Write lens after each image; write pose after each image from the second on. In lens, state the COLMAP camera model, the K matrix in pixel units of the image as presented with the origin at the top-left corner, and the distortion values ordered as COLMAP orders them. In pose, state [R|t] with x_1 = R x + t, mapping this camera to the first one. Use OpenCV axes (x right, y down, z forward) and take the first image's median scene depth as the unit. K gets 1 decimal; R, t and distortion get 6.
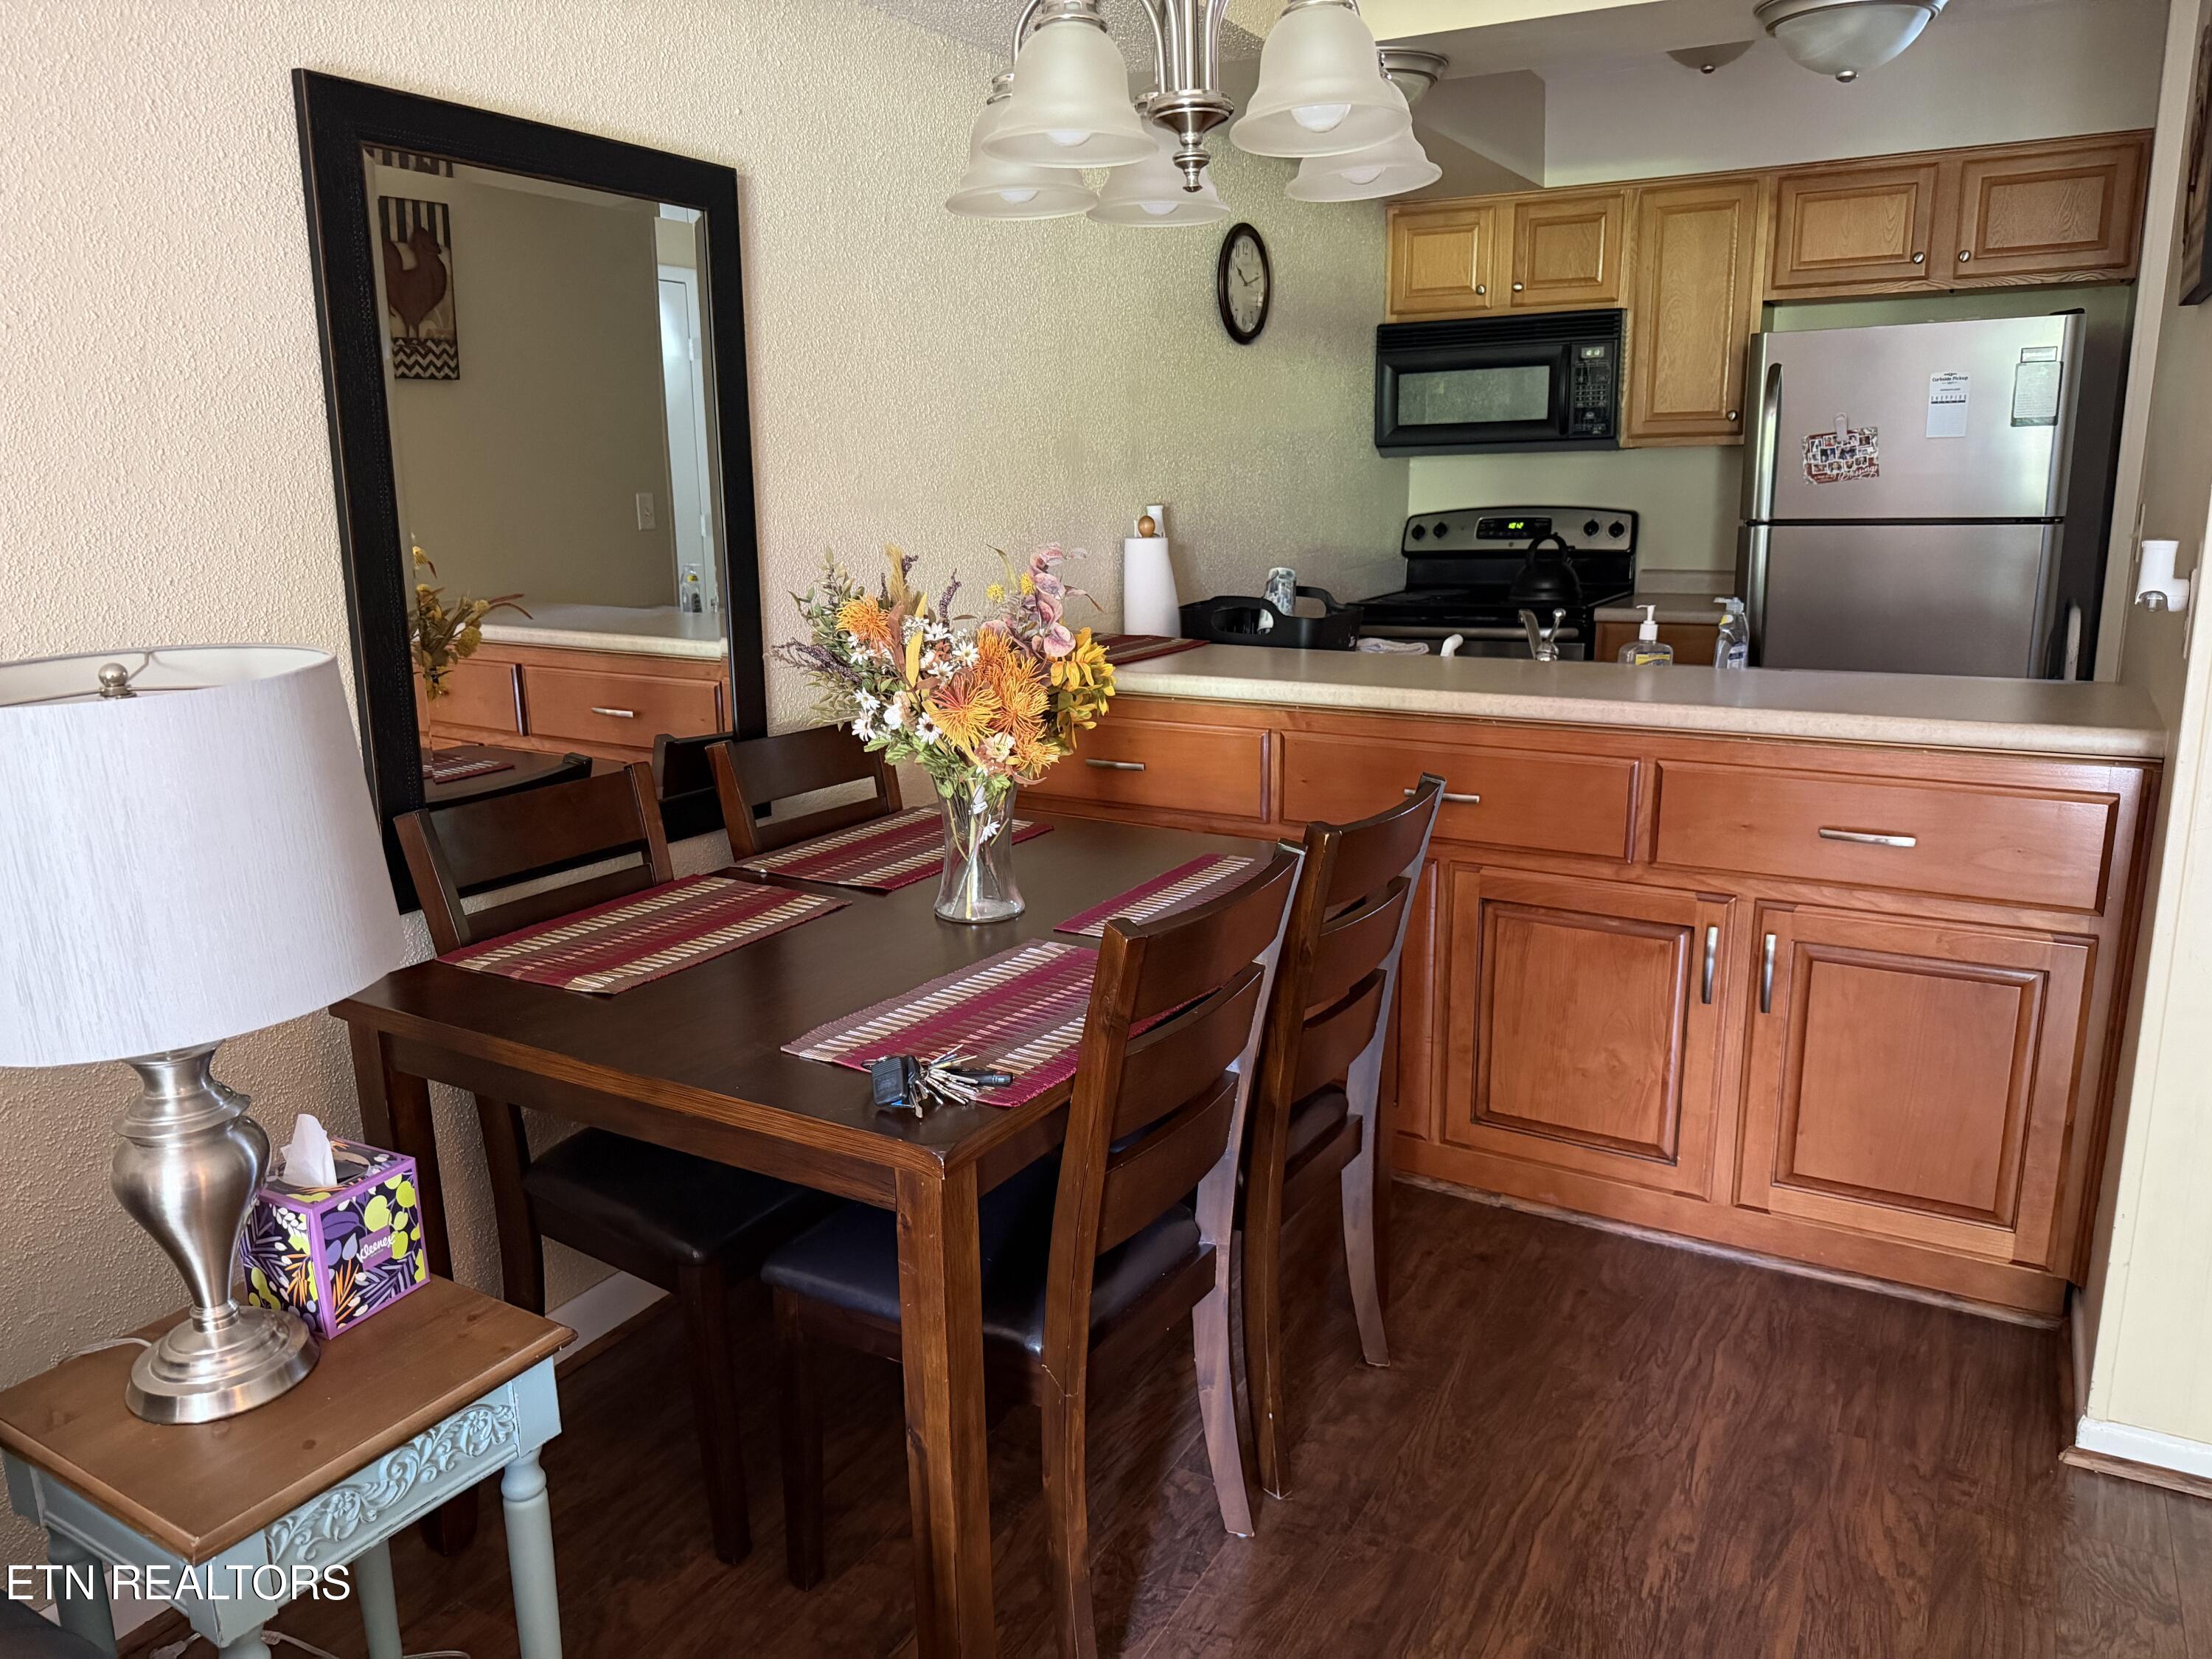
lens RADIAL K [[1539.5, 0, 1106.0], [0, 1539.5, 829.5], [0, 0, 1]] dist [0.009078, -0.045325]
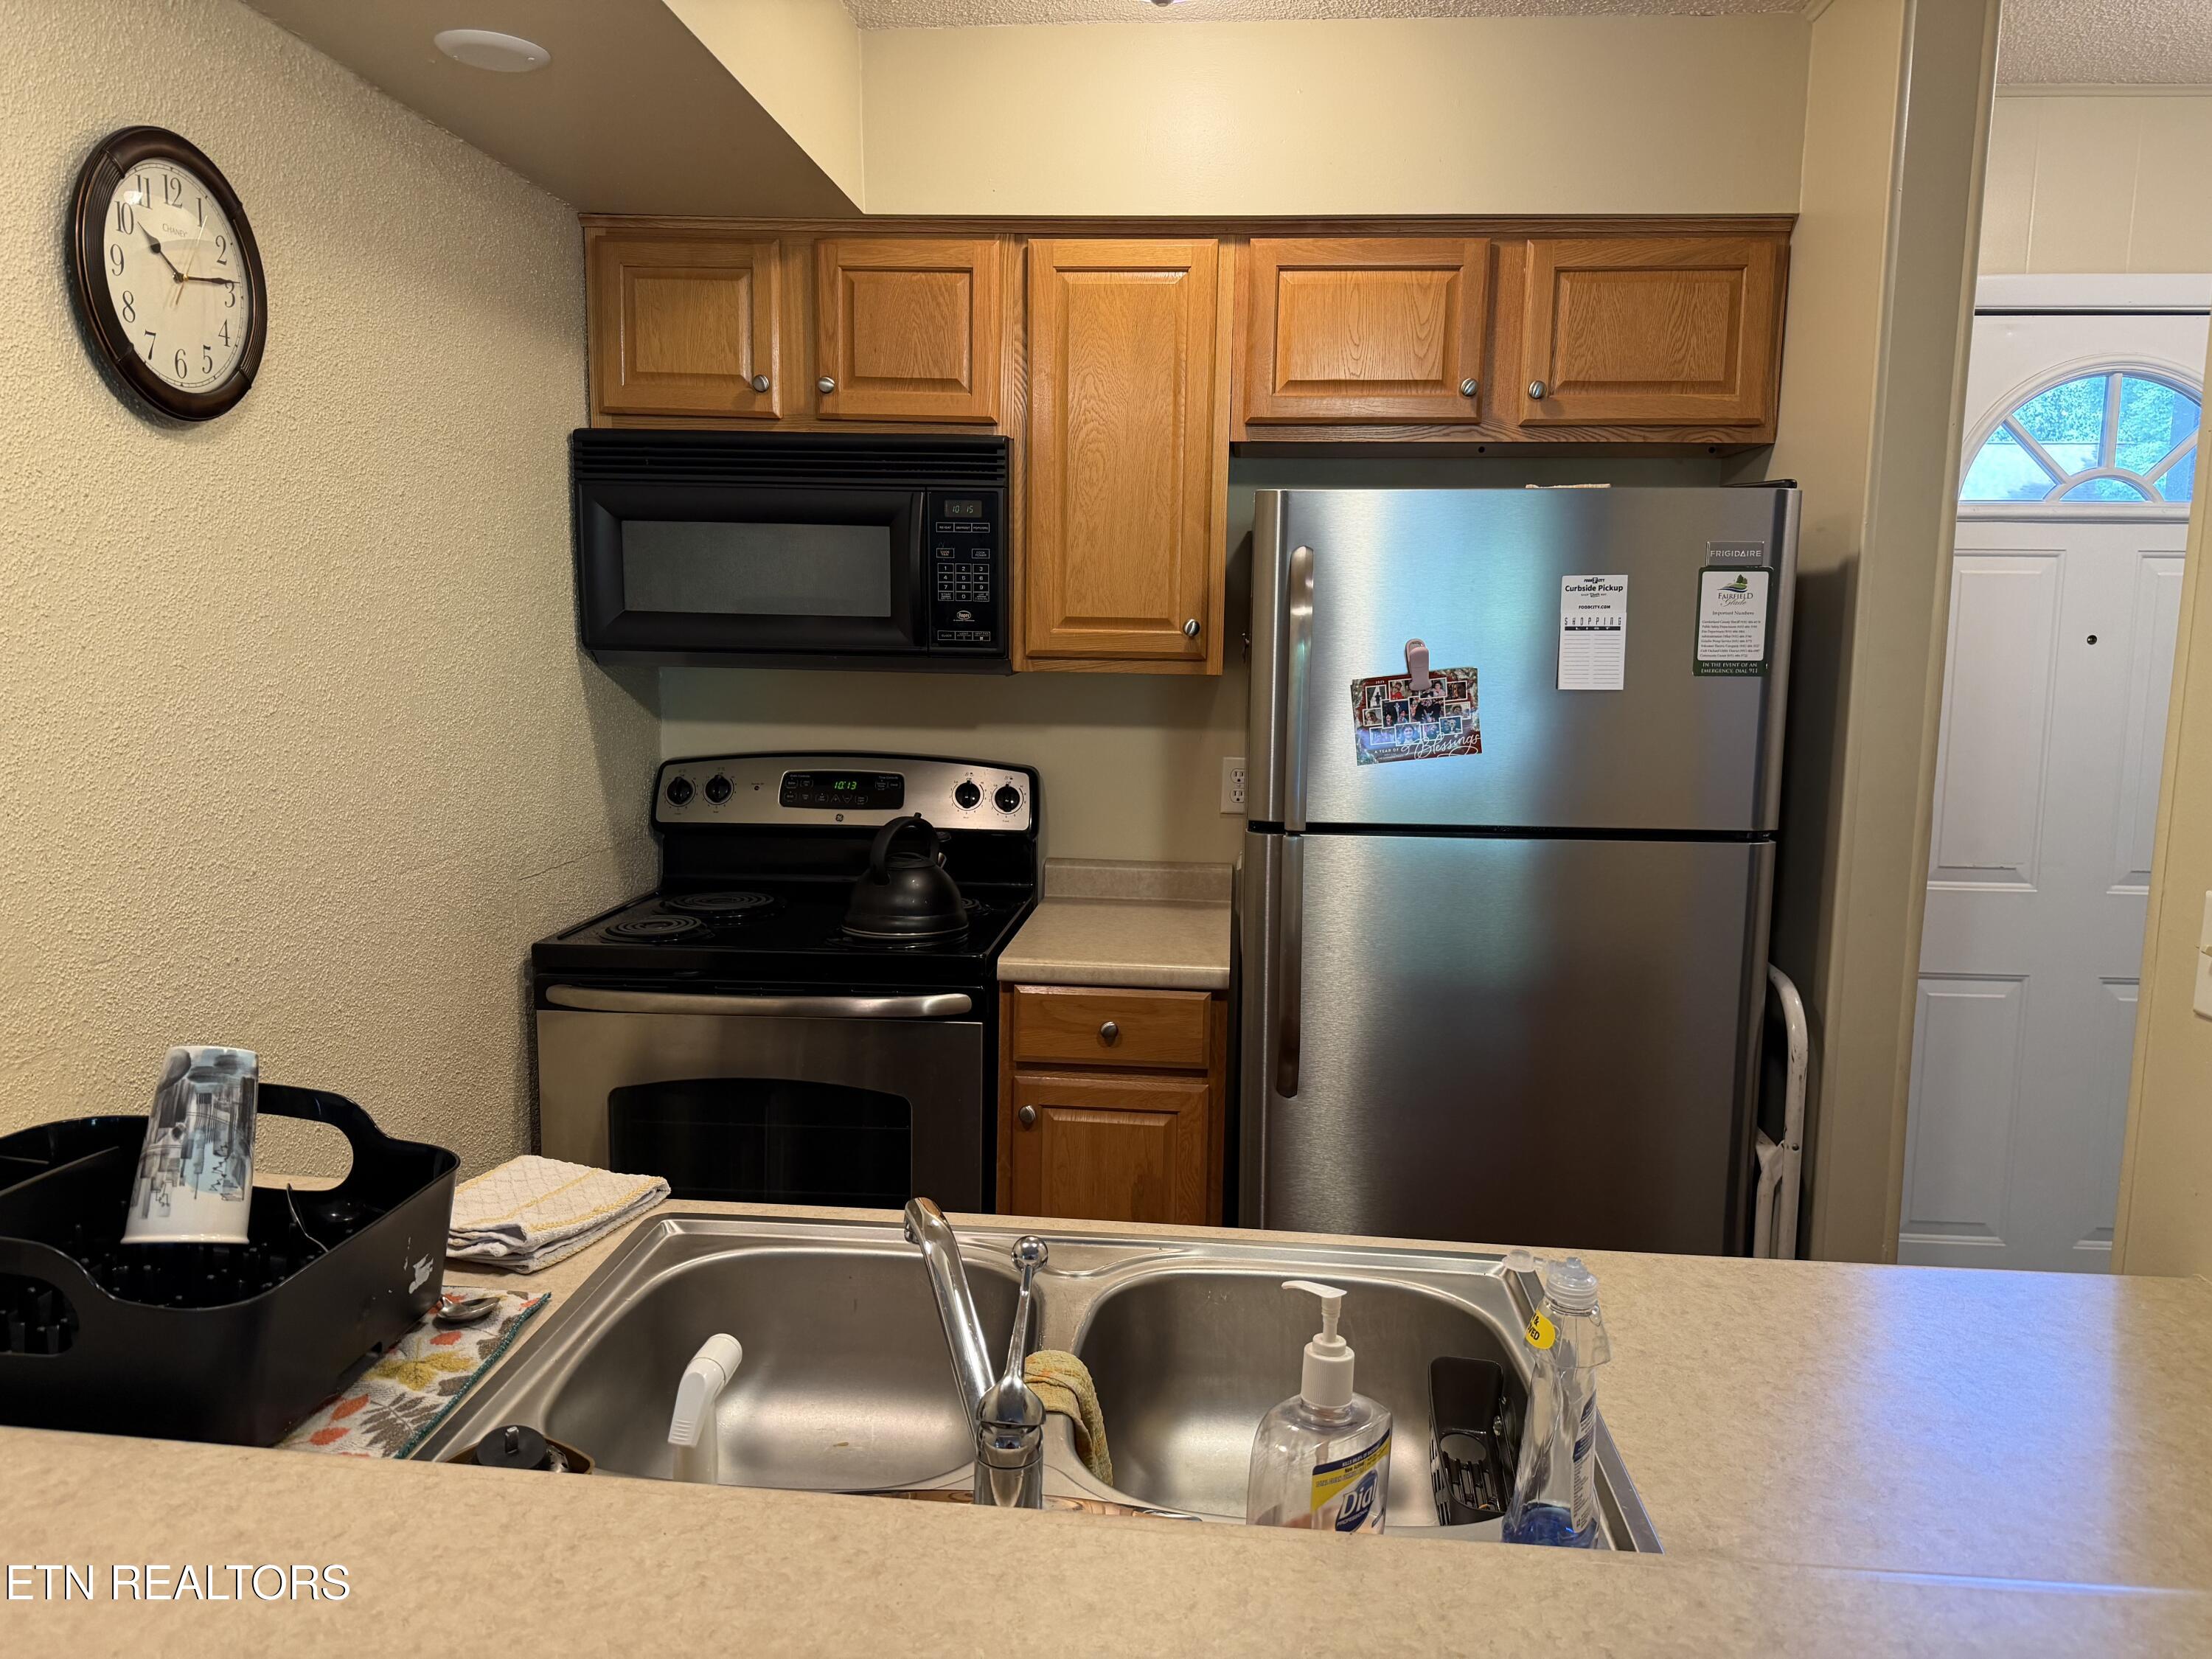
lens RADIAL K [[1448.6, 0, 1106.0], [0, 1448.6, 829.5], [0, 0, 1]] dist [0.006356, -0.000990]
pose [[0.904015, -0.028153, 0.426573, 0.127074], [0.062420, 0.995828, -0.066560, -0.146057], [-0.422919, 0.086798, 0.902001, 0.485013]]
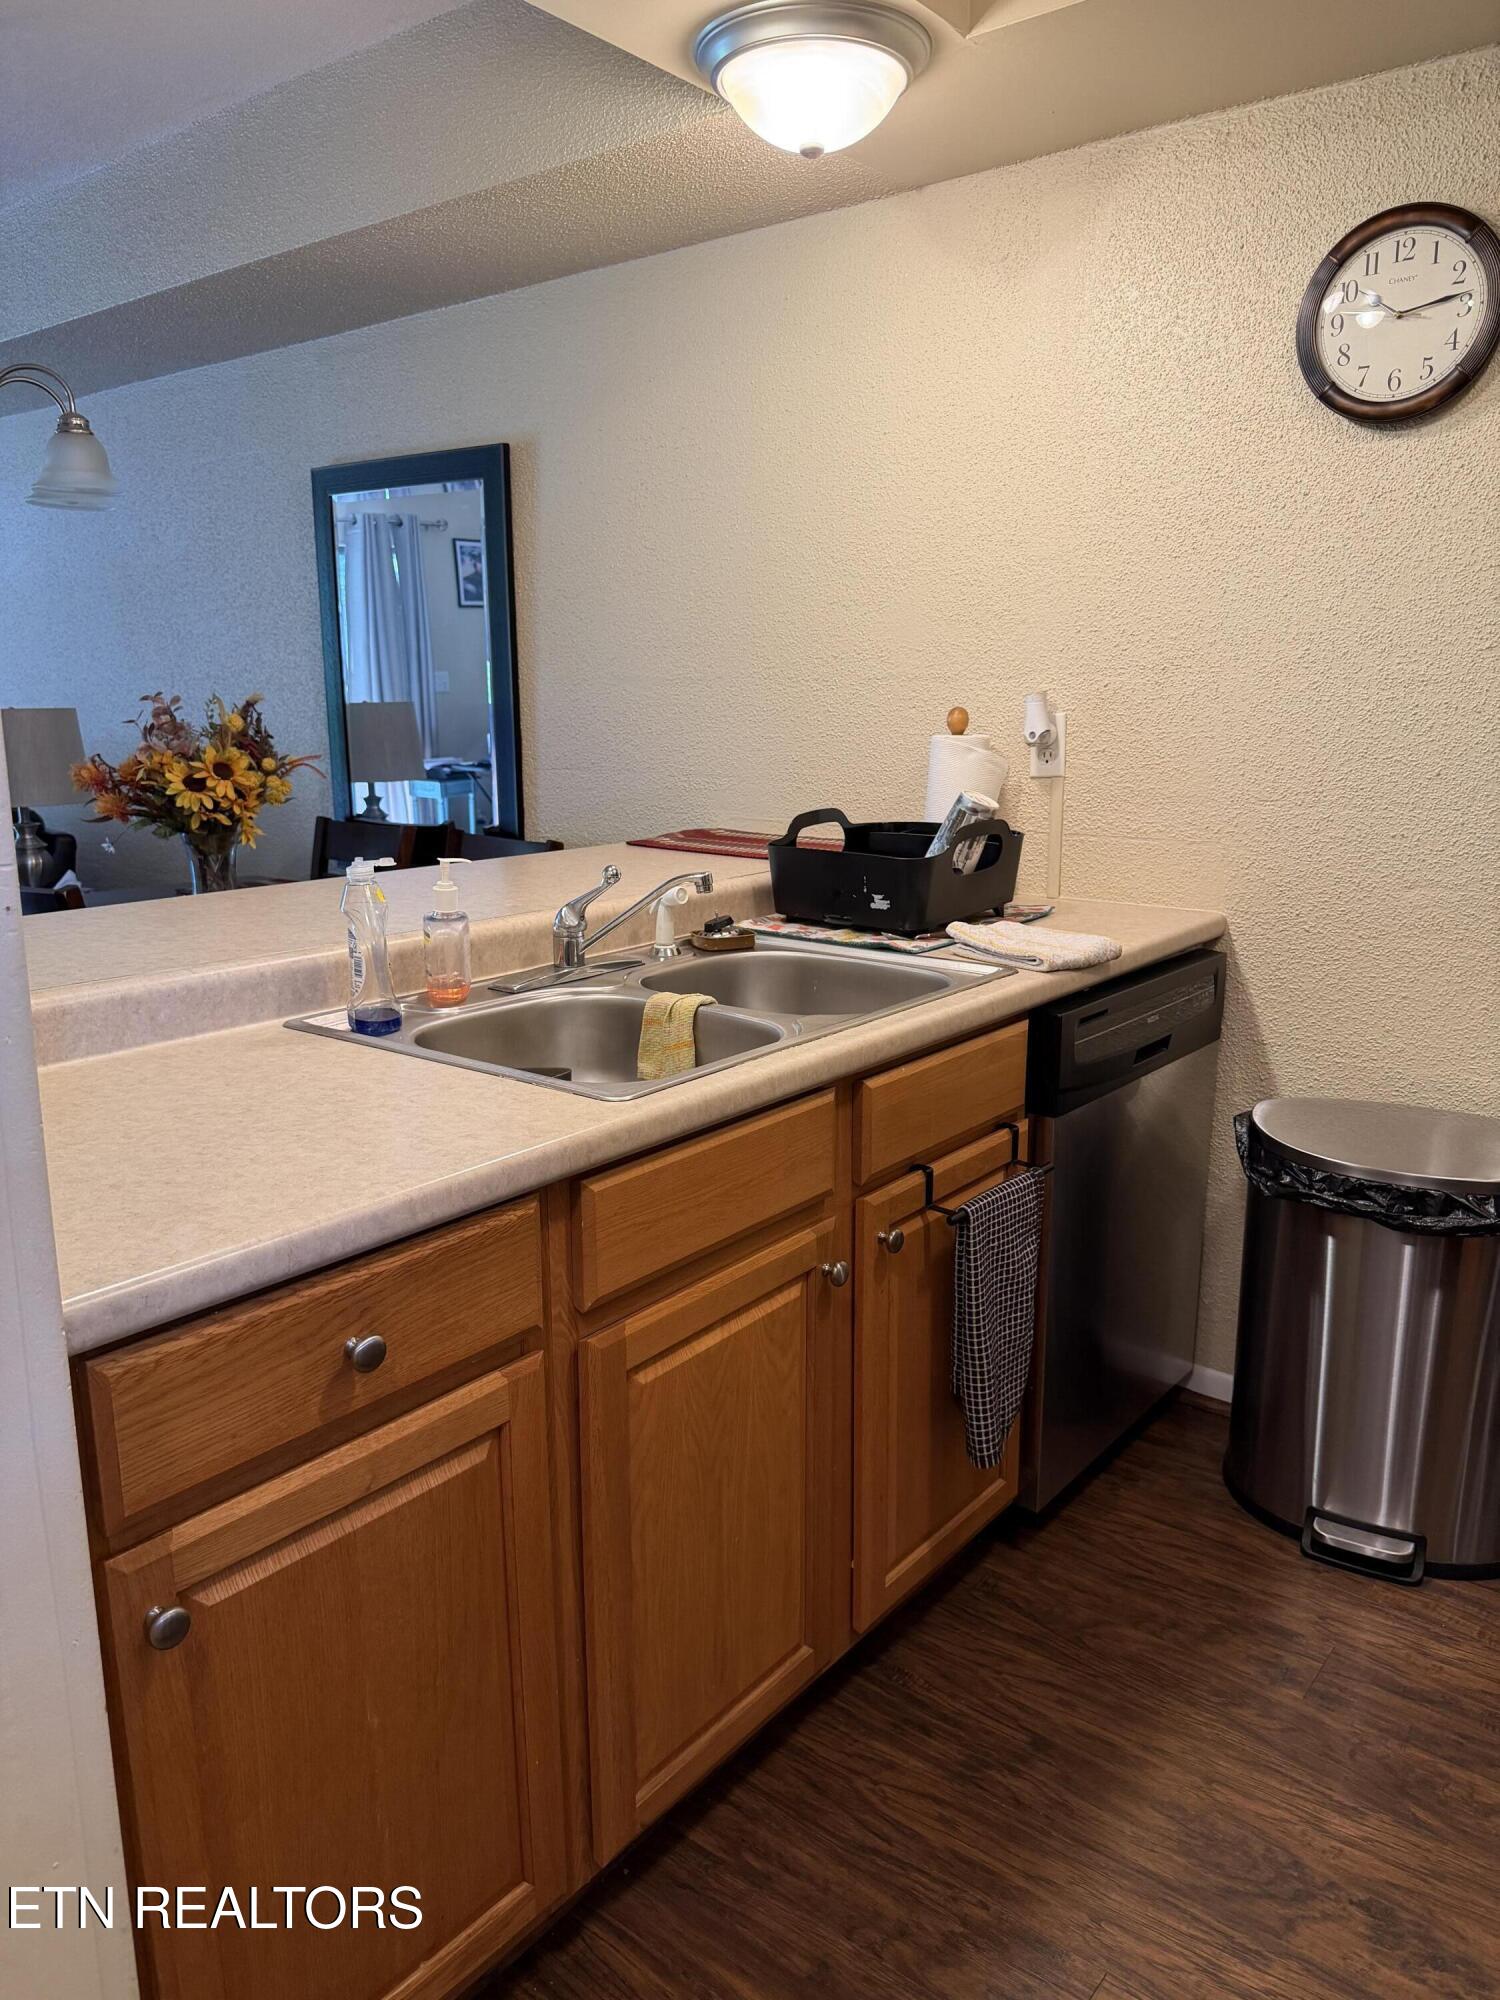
lens RADIAL K [[1392.0, 0, 752.0], [0, 1392.0, 1035.3], [0, 0, 1]] dist [0.009078, -0.045325]
pose [[-0.156343, 0.259033, -0.953131, 0.595166], [-0.217277, 0.932340, 0.289022, -0.179166], [0.963508, 0.252280, -0.089483, 0.772364]]
